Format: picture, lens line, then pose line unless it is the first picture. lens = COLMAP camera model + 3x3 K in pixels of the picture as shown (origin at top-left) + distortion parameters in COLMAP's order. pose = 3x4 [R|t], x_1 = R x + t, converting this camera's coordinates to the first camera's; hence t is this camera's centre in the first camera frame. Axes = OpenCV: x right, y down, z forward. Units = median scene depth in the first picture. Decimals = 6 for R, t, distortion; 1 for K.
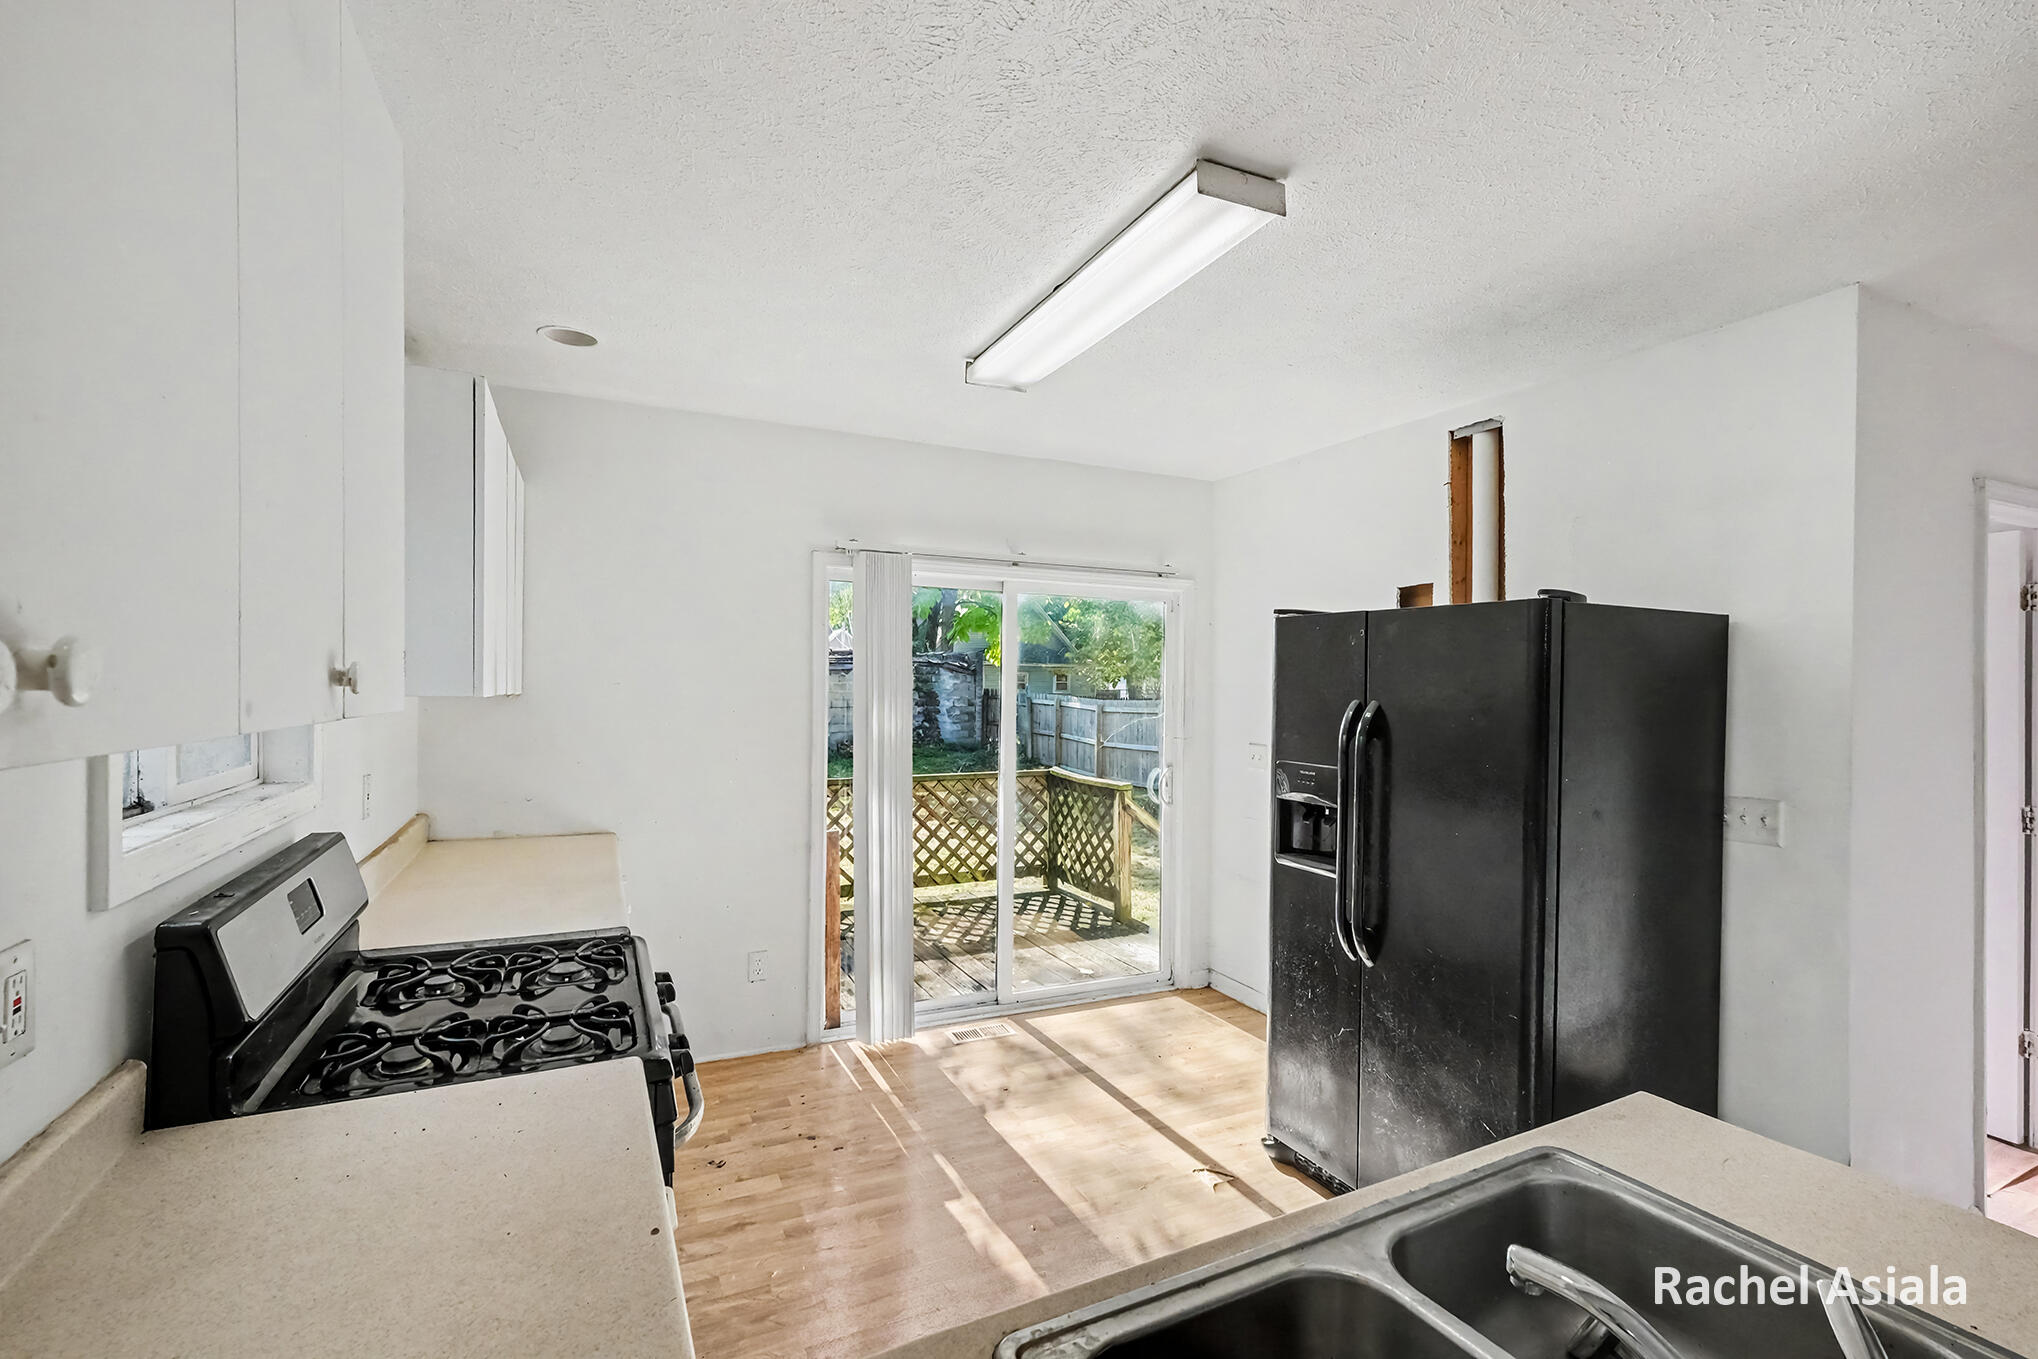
lens RADIAL K [[909.5, 0, 1018.6], [0, 909.5, 685.9], [0, 0, 1]] dist [0.002493, 0.000535]
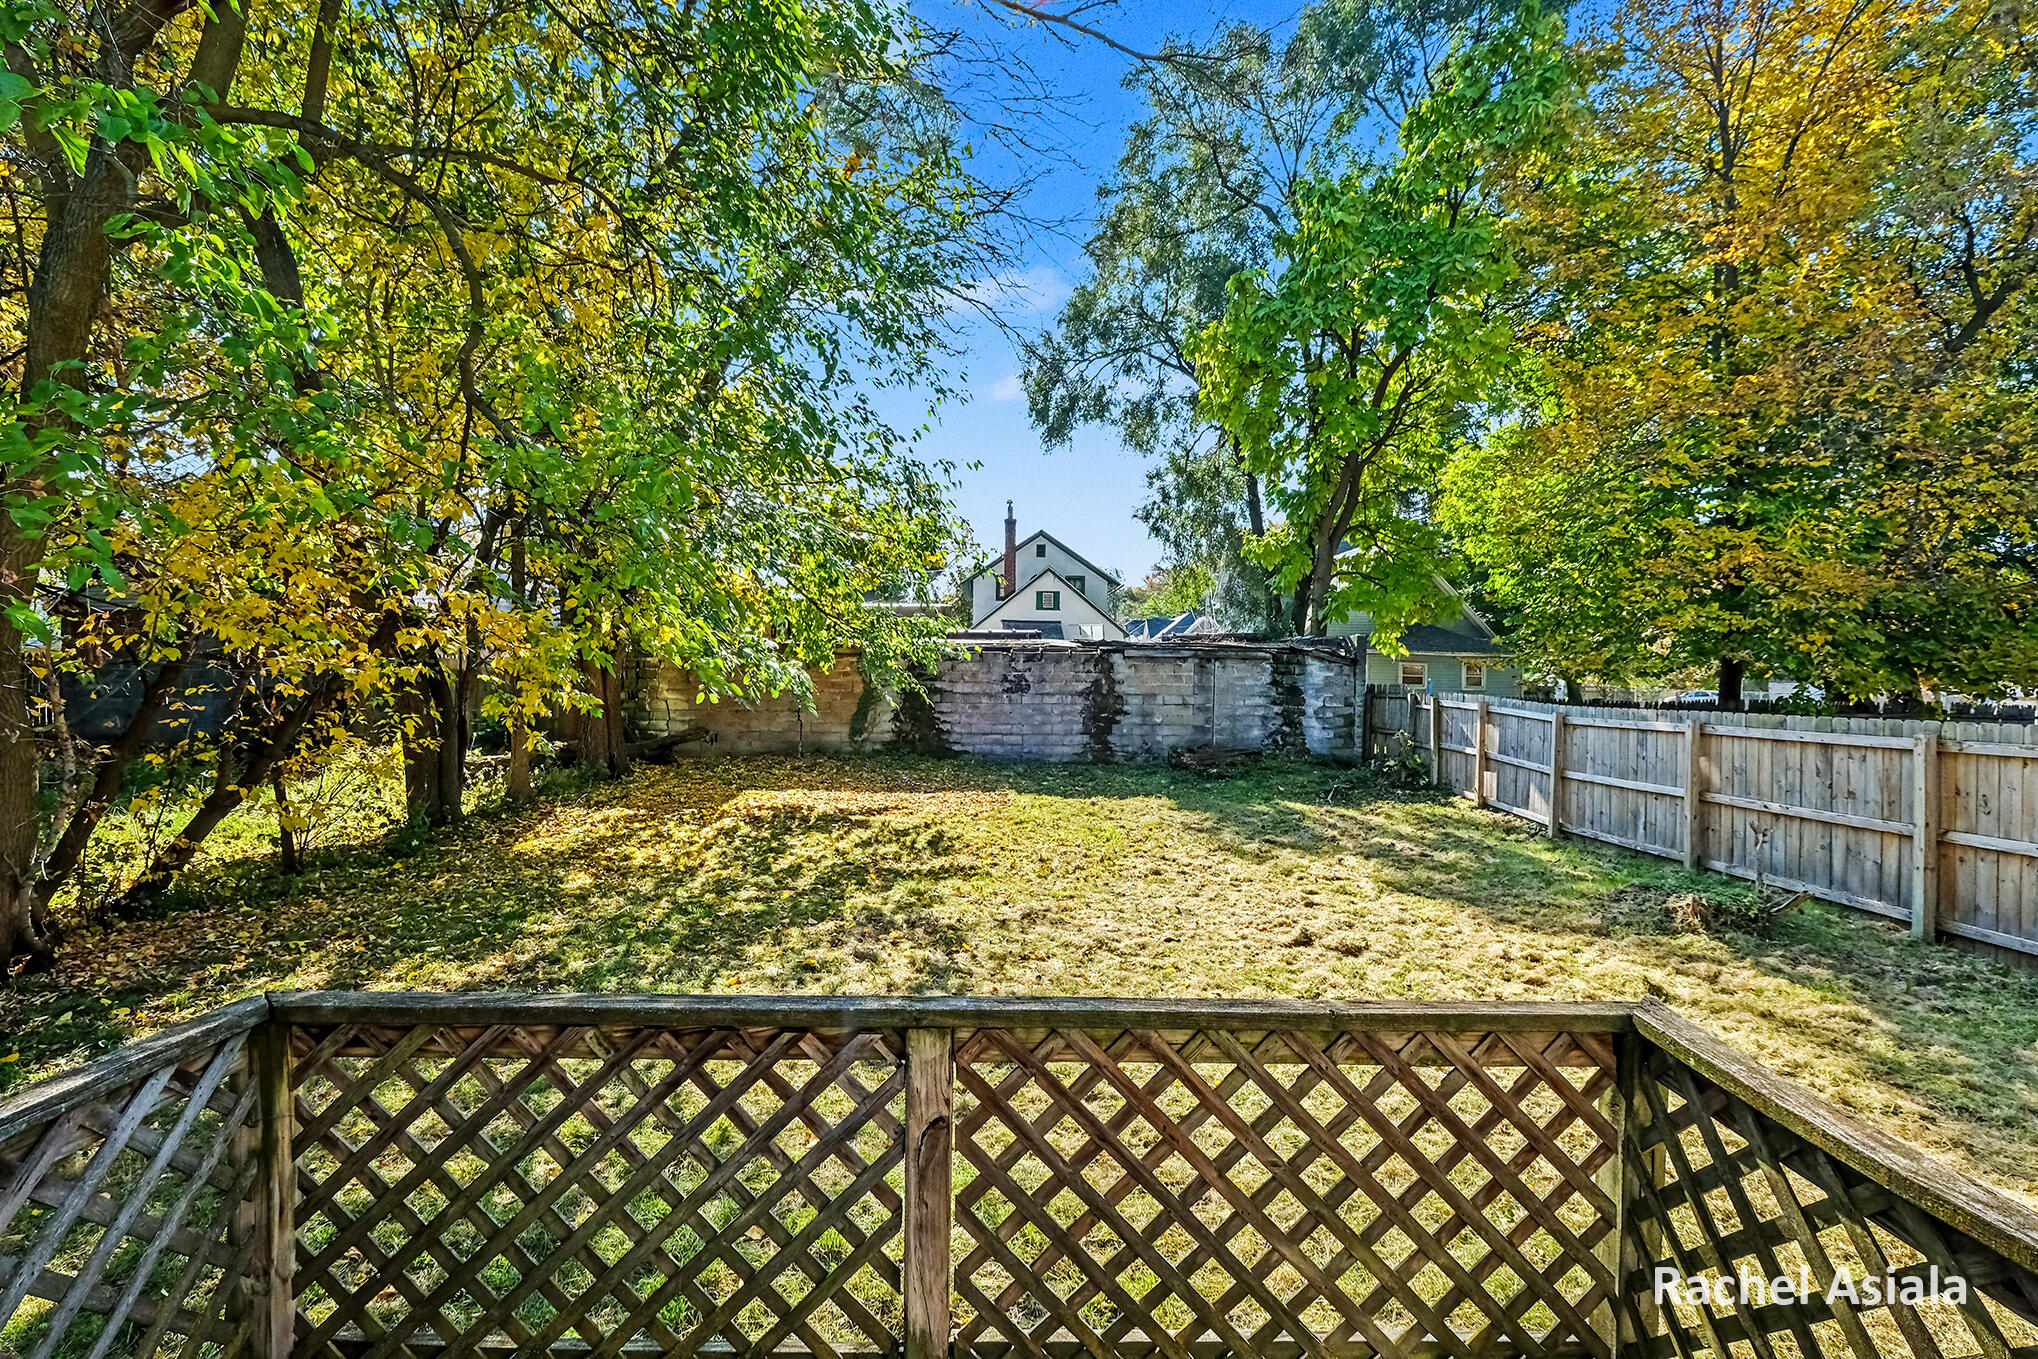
lens RADIAL K [[909.5, 0, 1018.6], [0, 909.5, 685.9], [0, 0, 1]] dist [0.002493, 0.000535]
pose [[0.919643, 0.017695, -0.392357, -0.008583], [-0.013314, 0.999815, 0.013885, -0.001799], [0.392530, -0.007545, 0.919708, 0.205939]]
